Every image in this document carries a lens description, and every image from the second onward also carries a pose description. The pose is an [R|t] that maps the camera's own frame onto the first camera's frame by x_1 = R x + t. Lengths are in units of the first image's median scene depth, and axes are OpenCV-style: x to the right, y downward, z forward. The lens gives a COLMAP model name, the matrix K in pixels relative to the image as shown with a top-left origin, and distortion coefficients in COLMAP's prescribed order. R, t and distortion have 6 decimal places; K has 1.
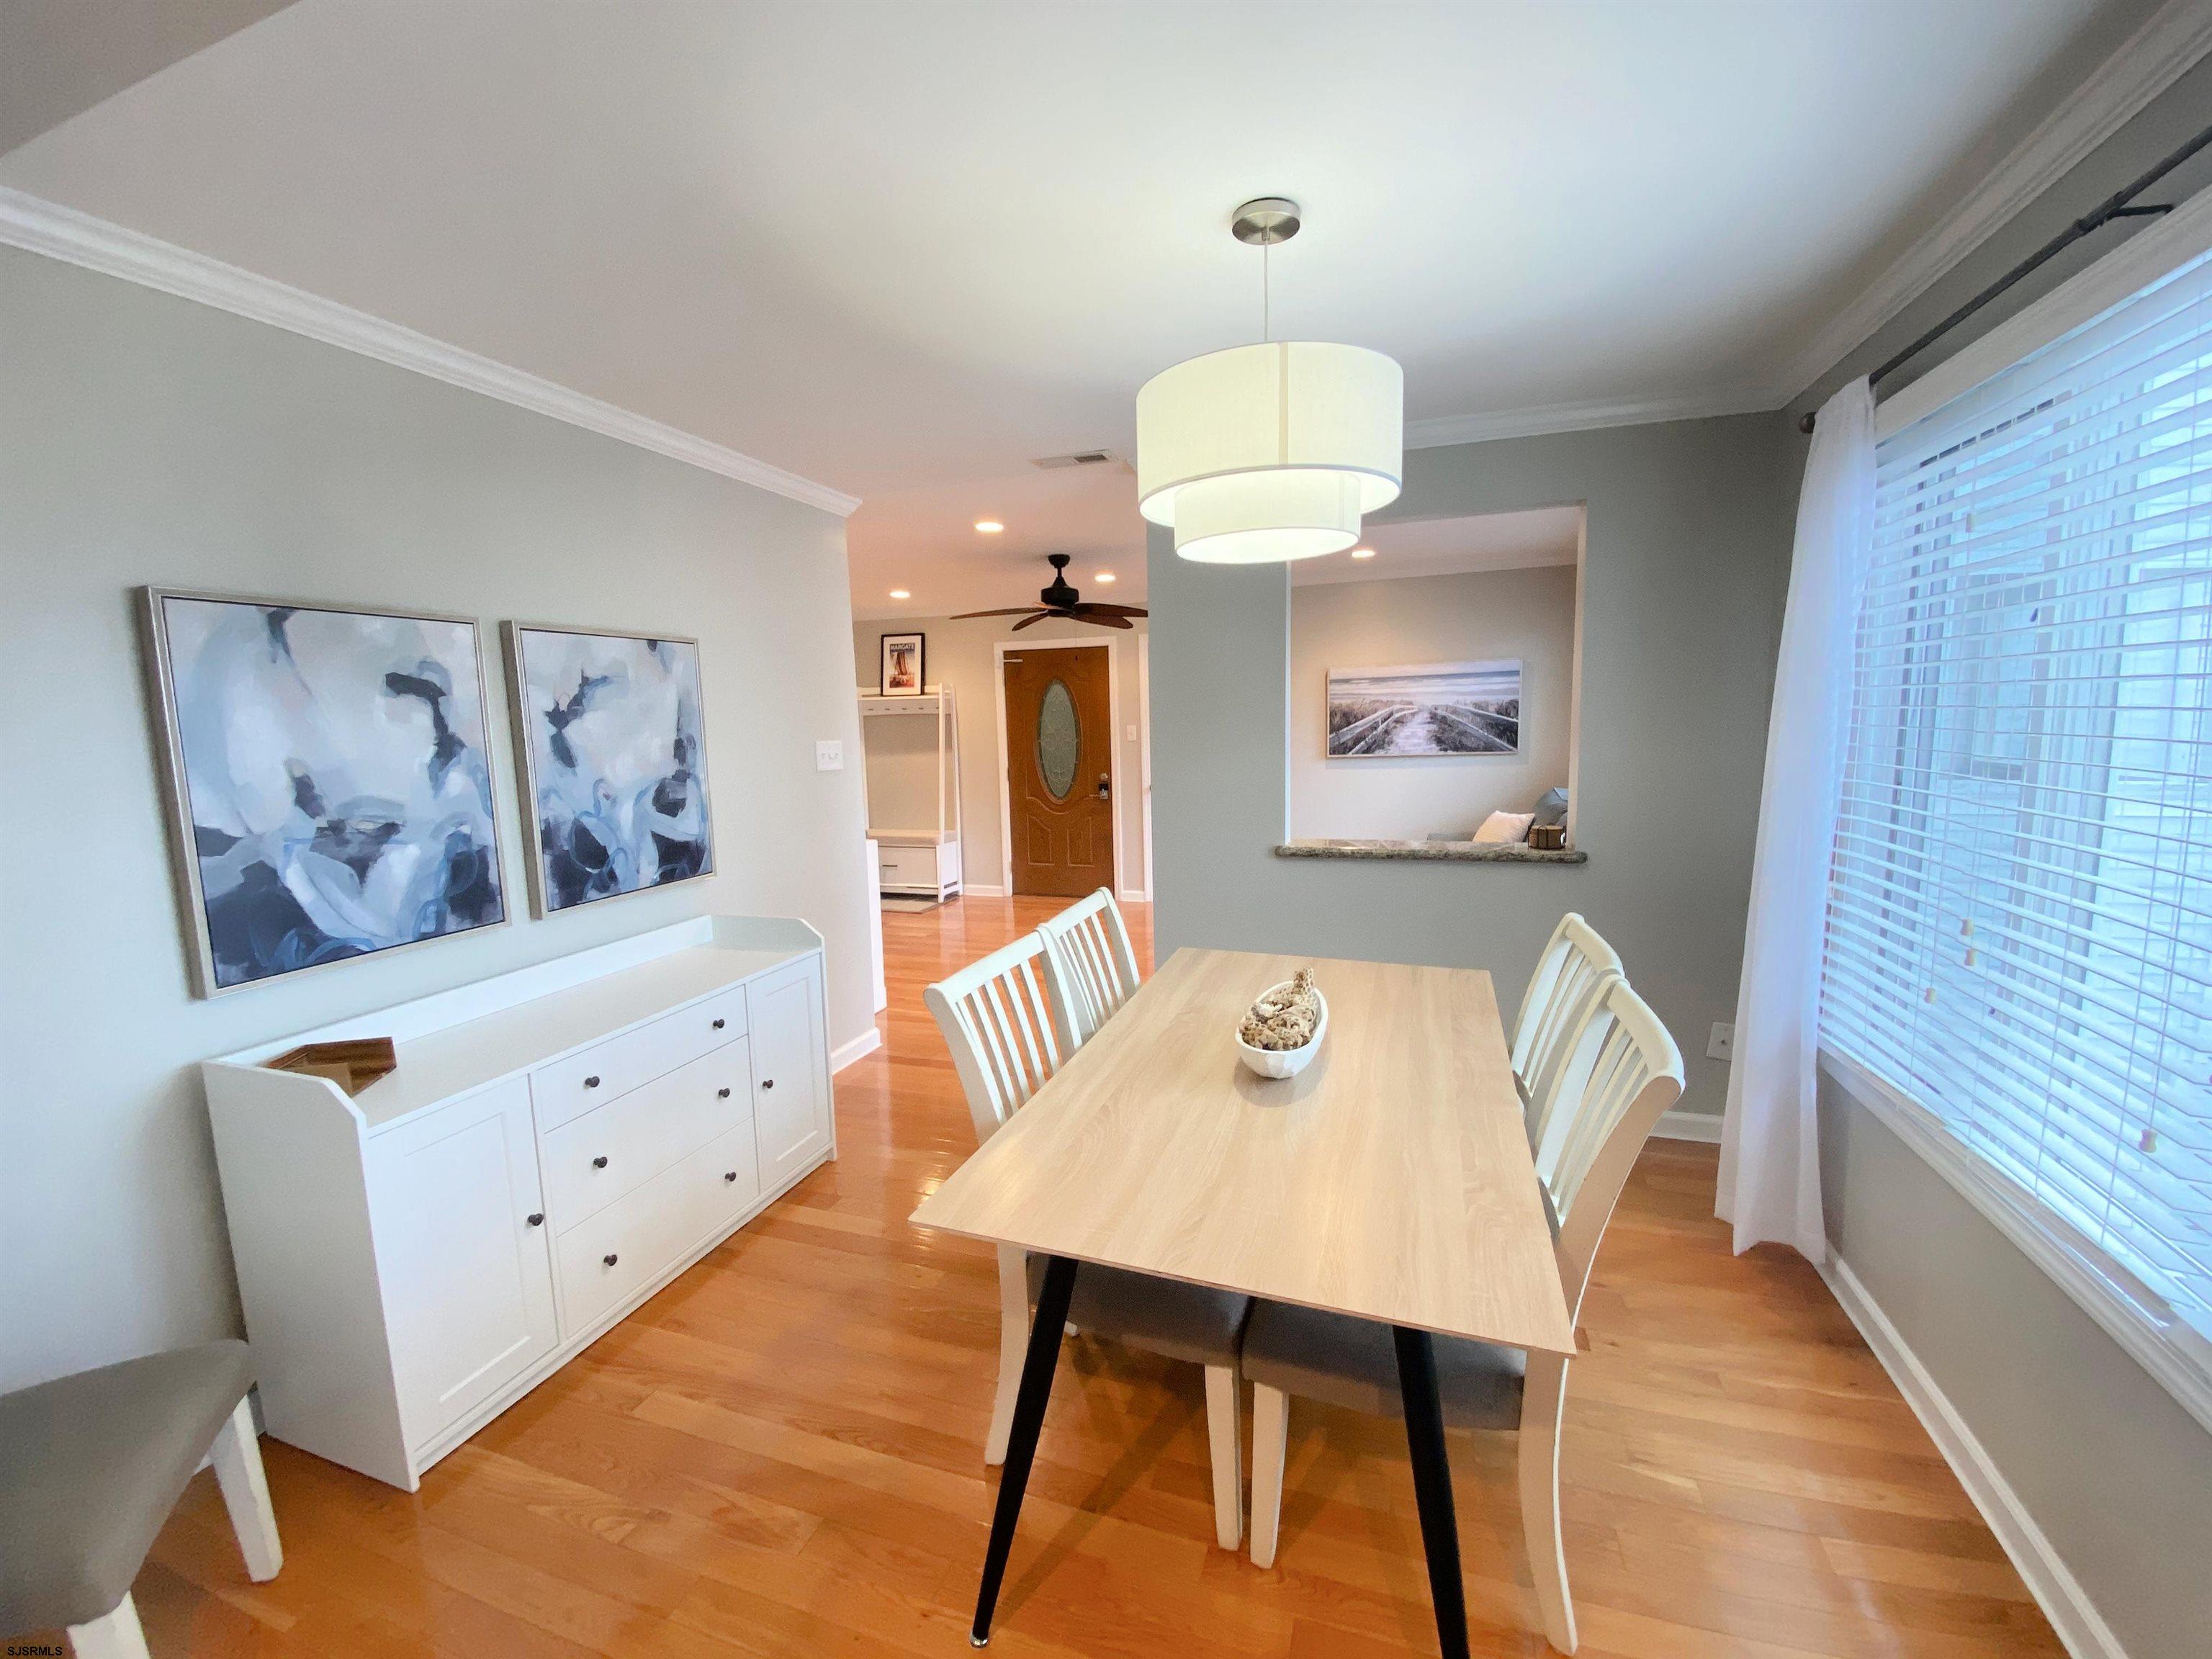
lens RADIAL K [[890.3, 0, 1106.0], [0, 890.3, 829.5], [0, 0, 1]] dist [0.001016, -0.022357]
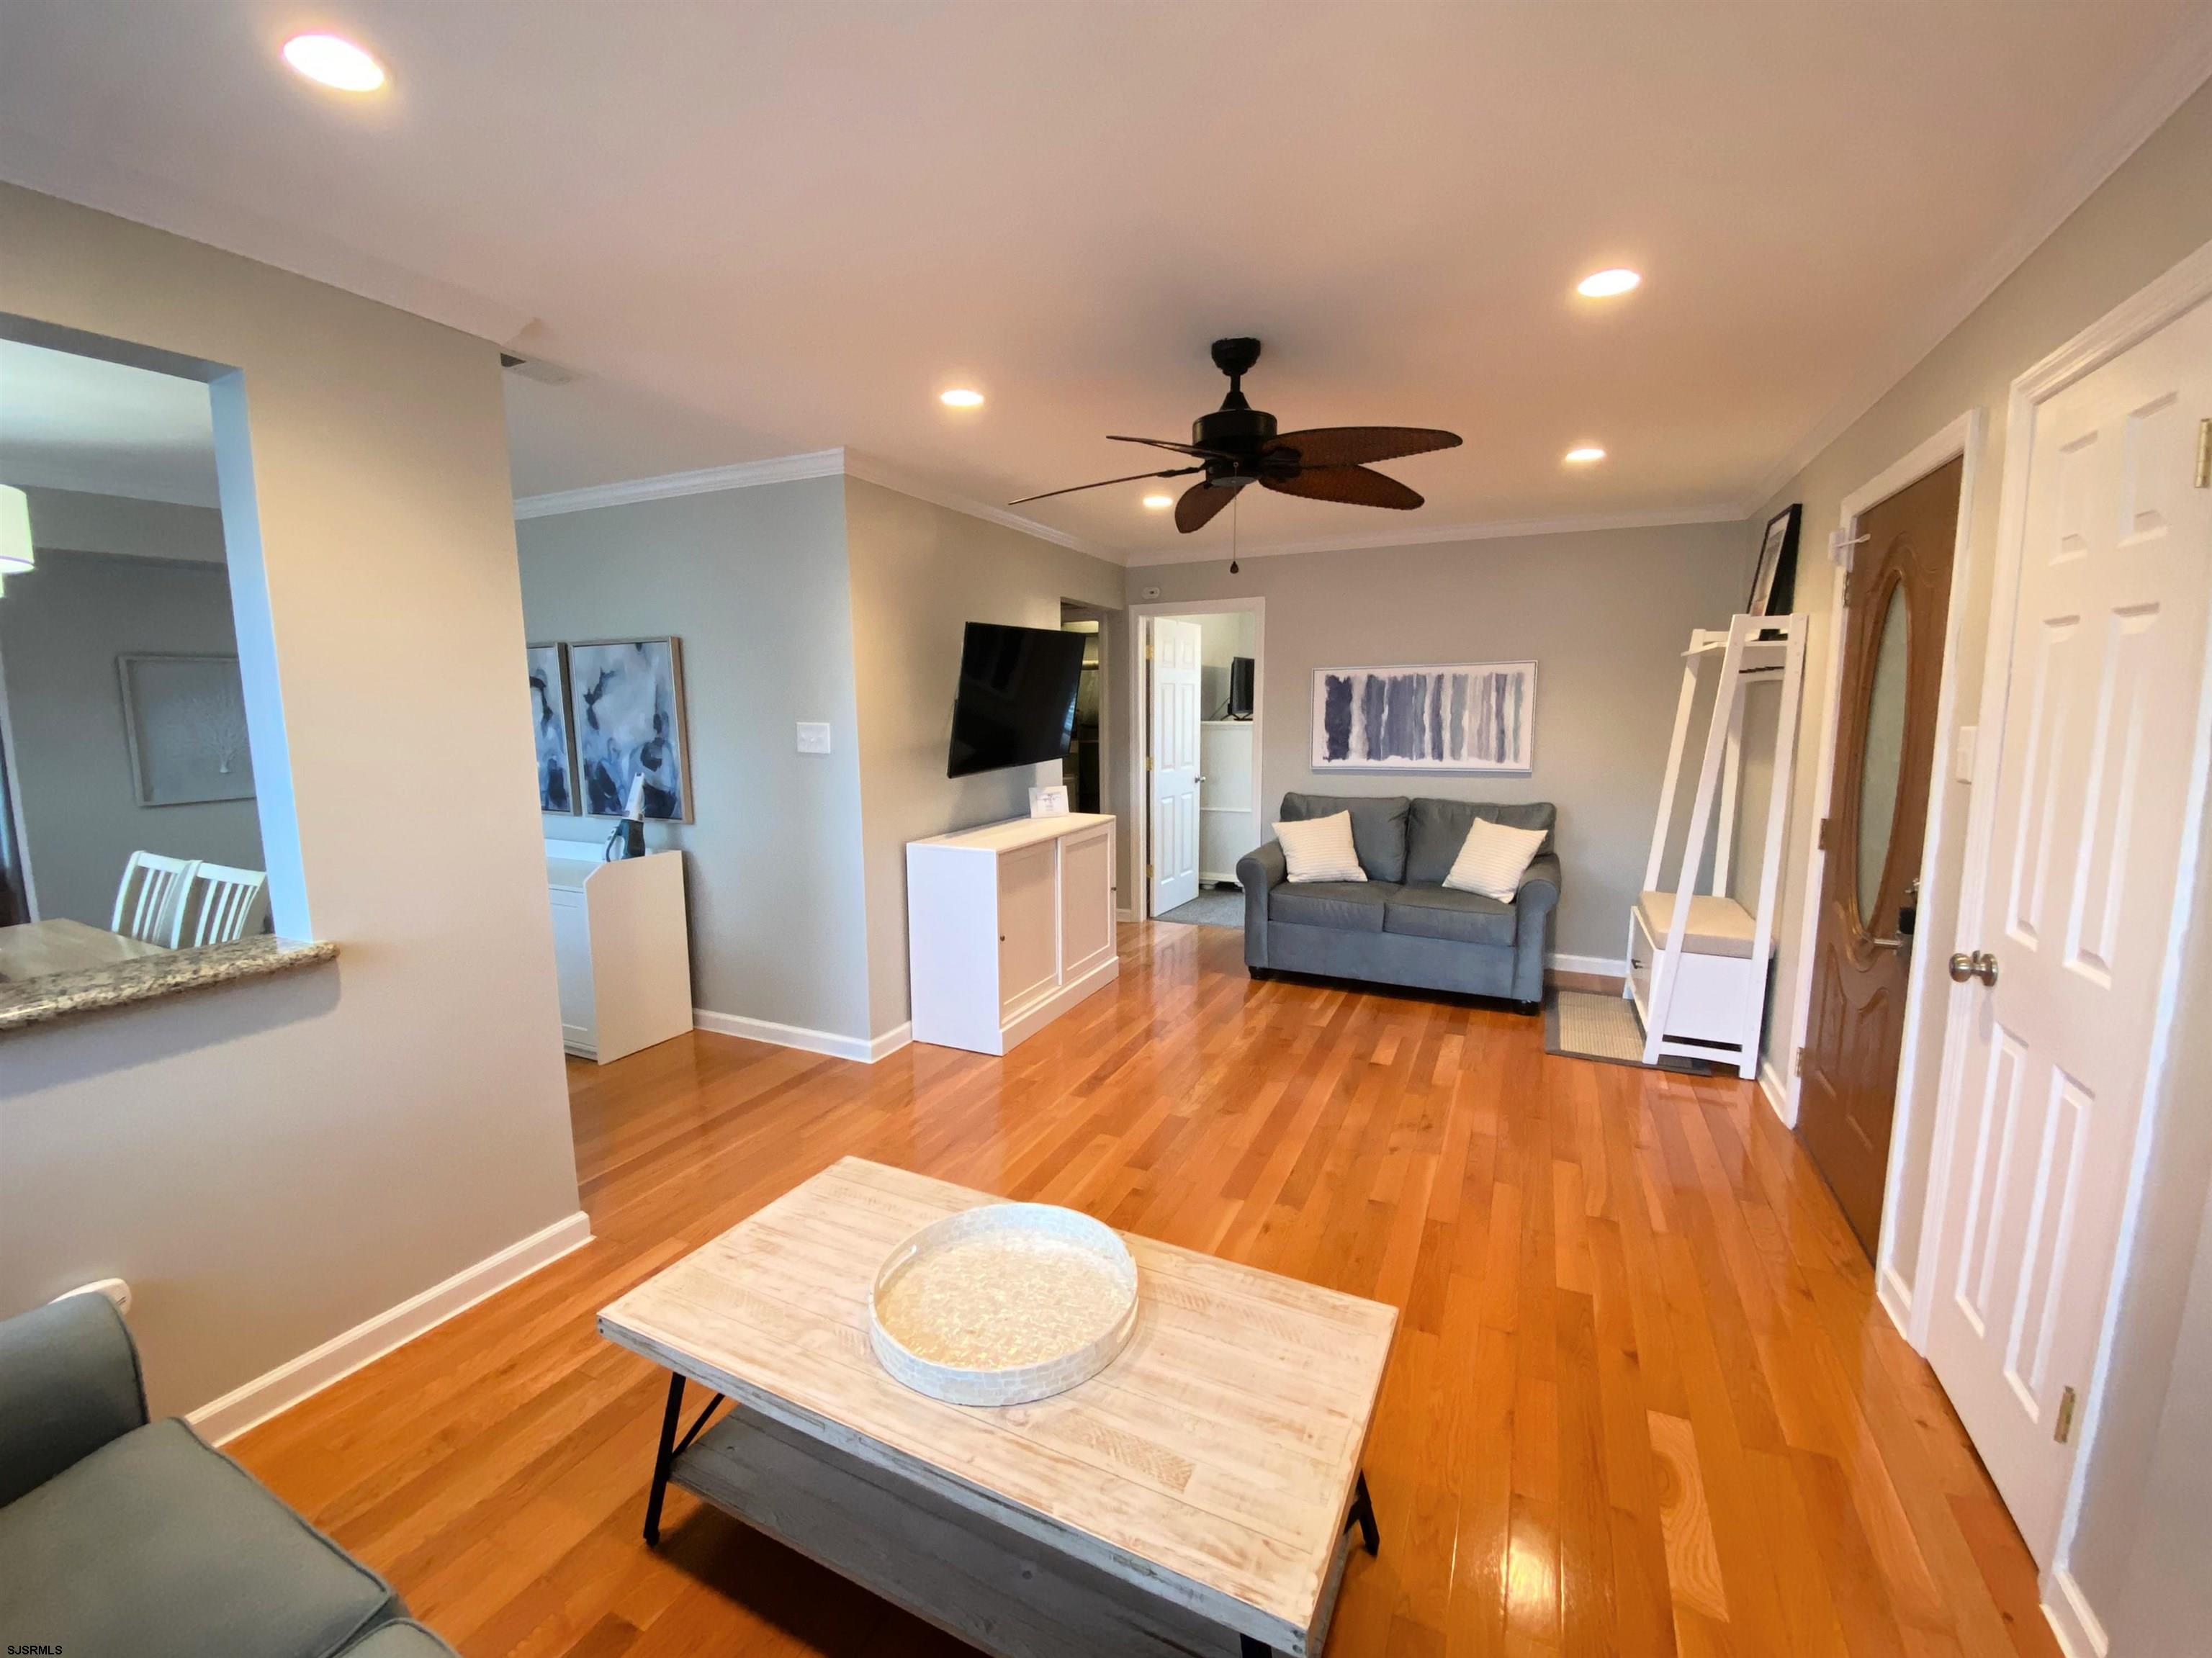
lens RADIAL K [[890.3, 0, 1106.0], [0, 890.3, 829.0], [0, 0, 1]] dist [0.001016, -0.022357]
pose [[-0.113719, 0.168550, -0.979111, 0.560409], [-0.114059, 0.976773, 0.181395, -0.181039], [0.986944, 0.132304, -0.091853, 1.295854]]
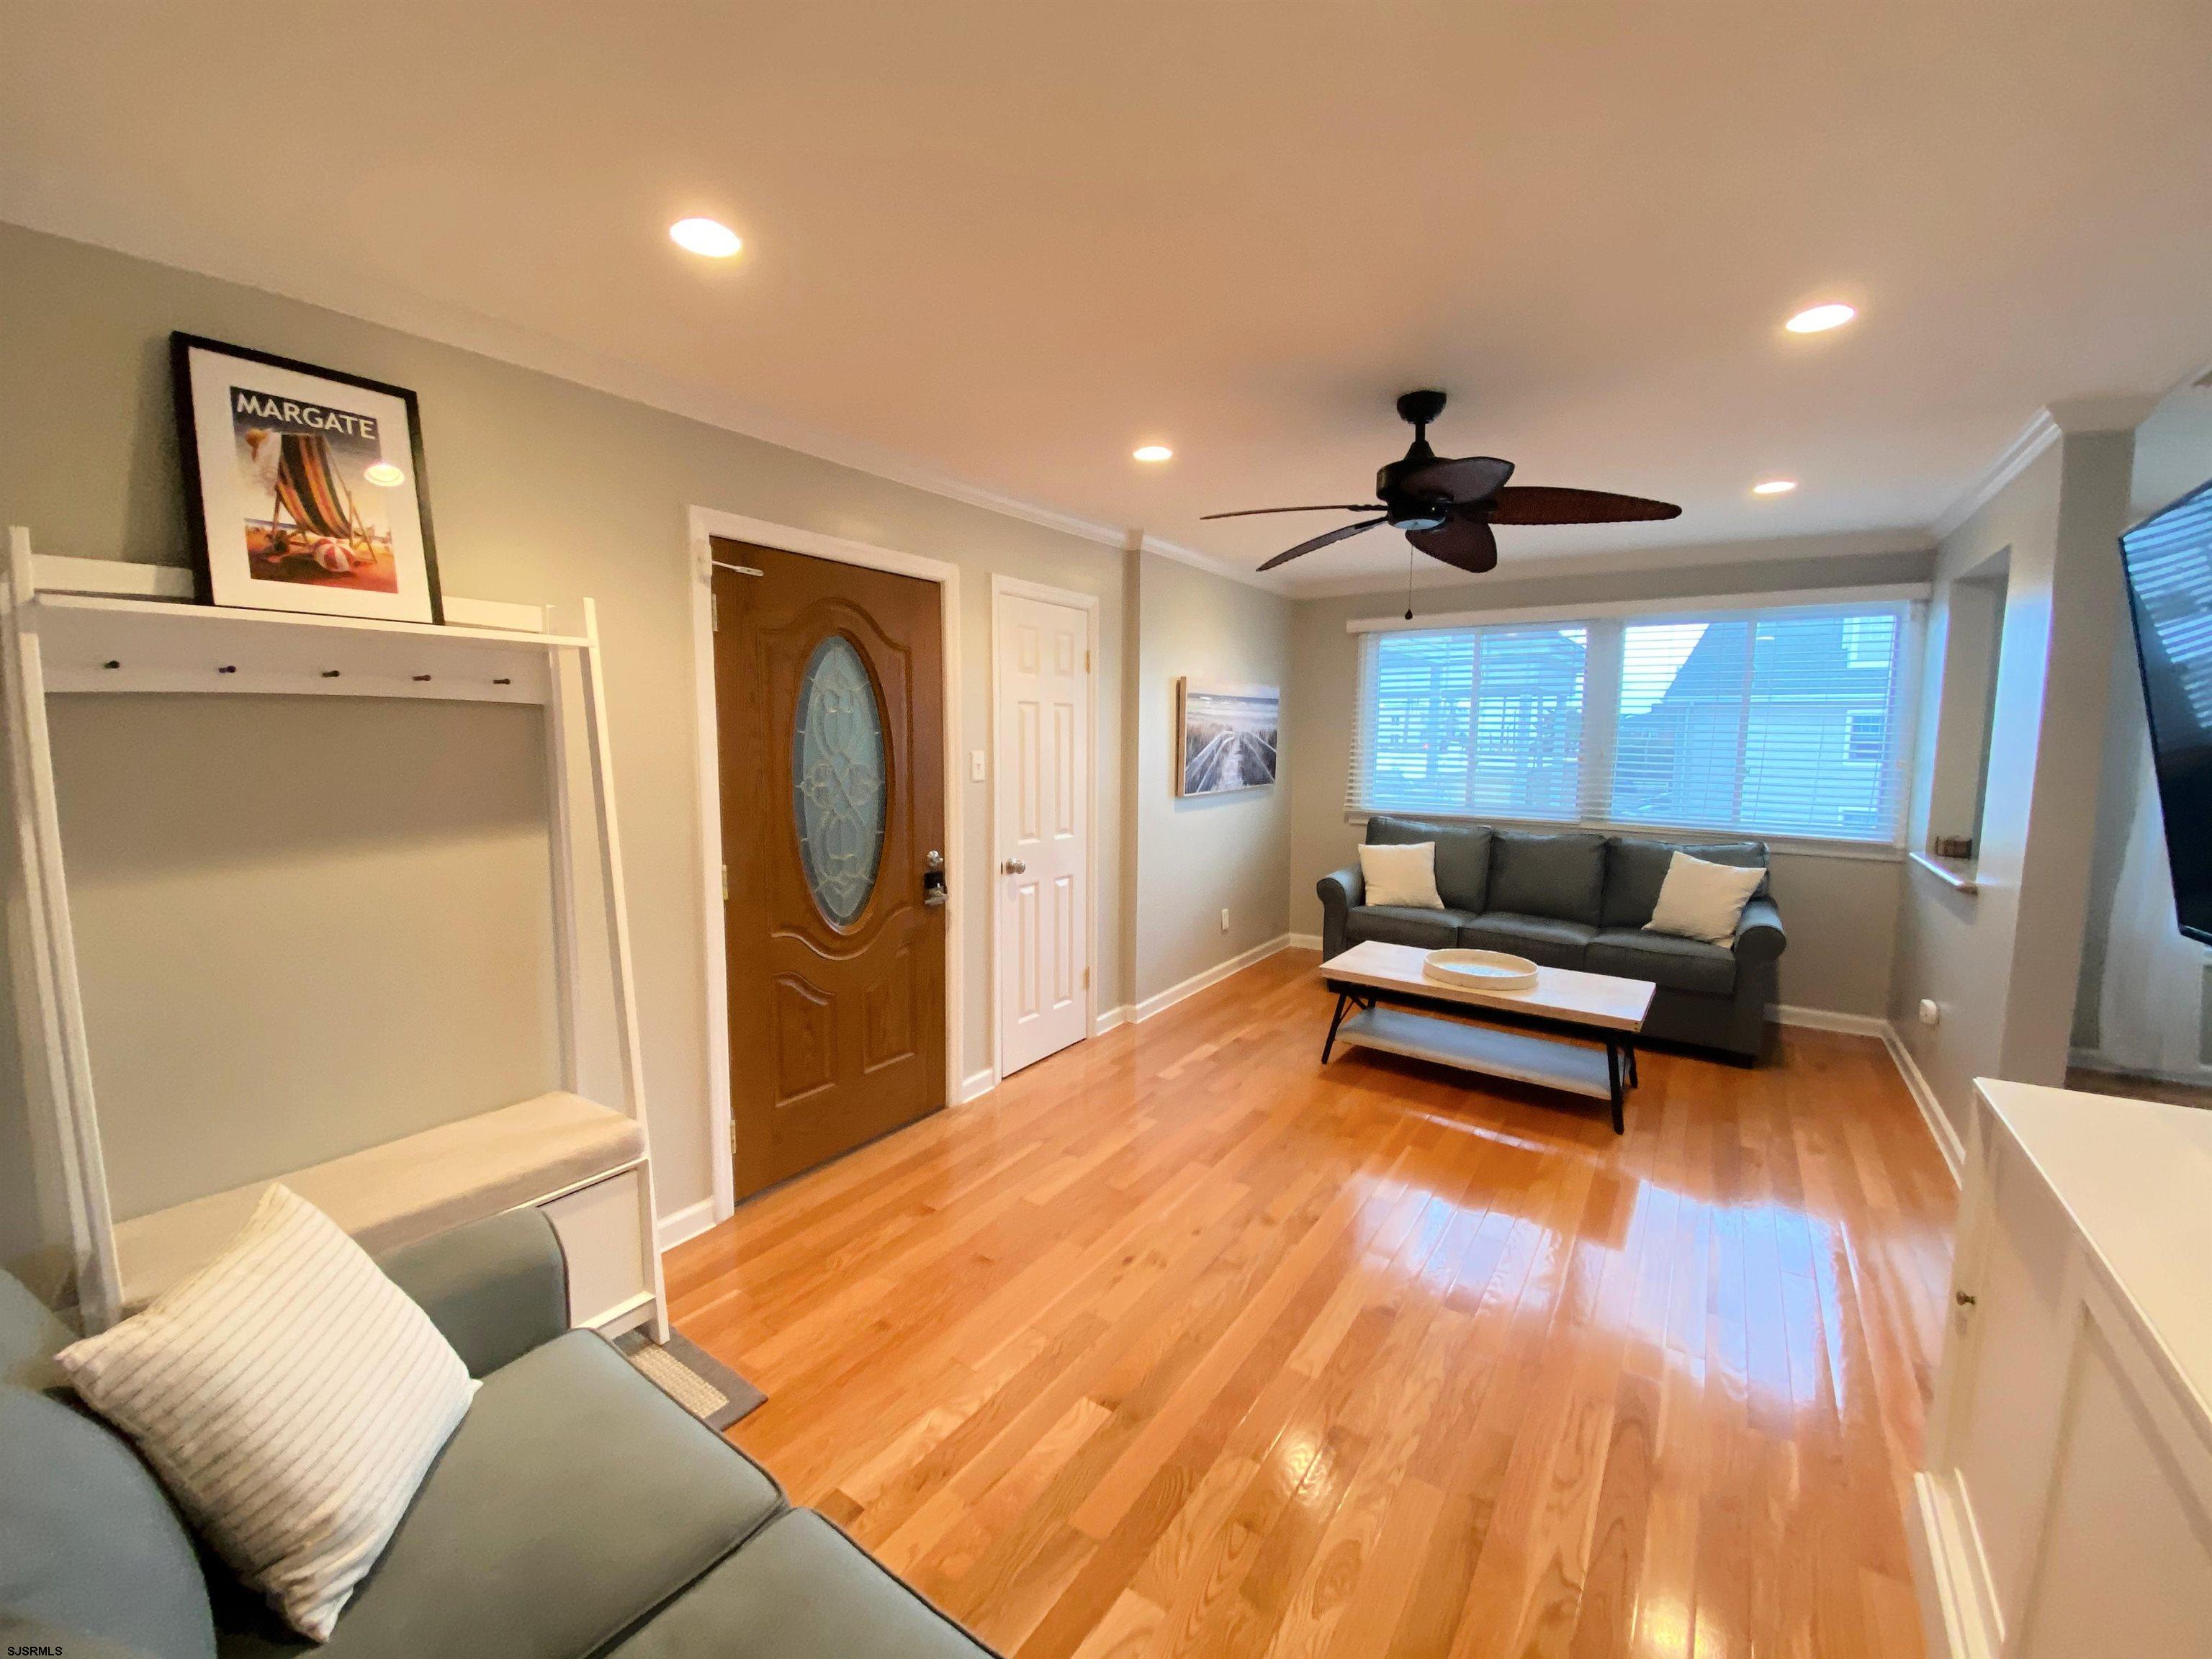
lens RADIAL K [[890.3, 0, 1106.0], [0, 890.3, 829.5], [0, 0, 1]] dist [0.001016, -0.022357]
pose [[0.264541, -0.072725, 0.961628, -0.742658], [0.107429, 0.993168, 0.045557, -0.149788], [-0.958372, 0.091255, 0.270546, 1.355057]]
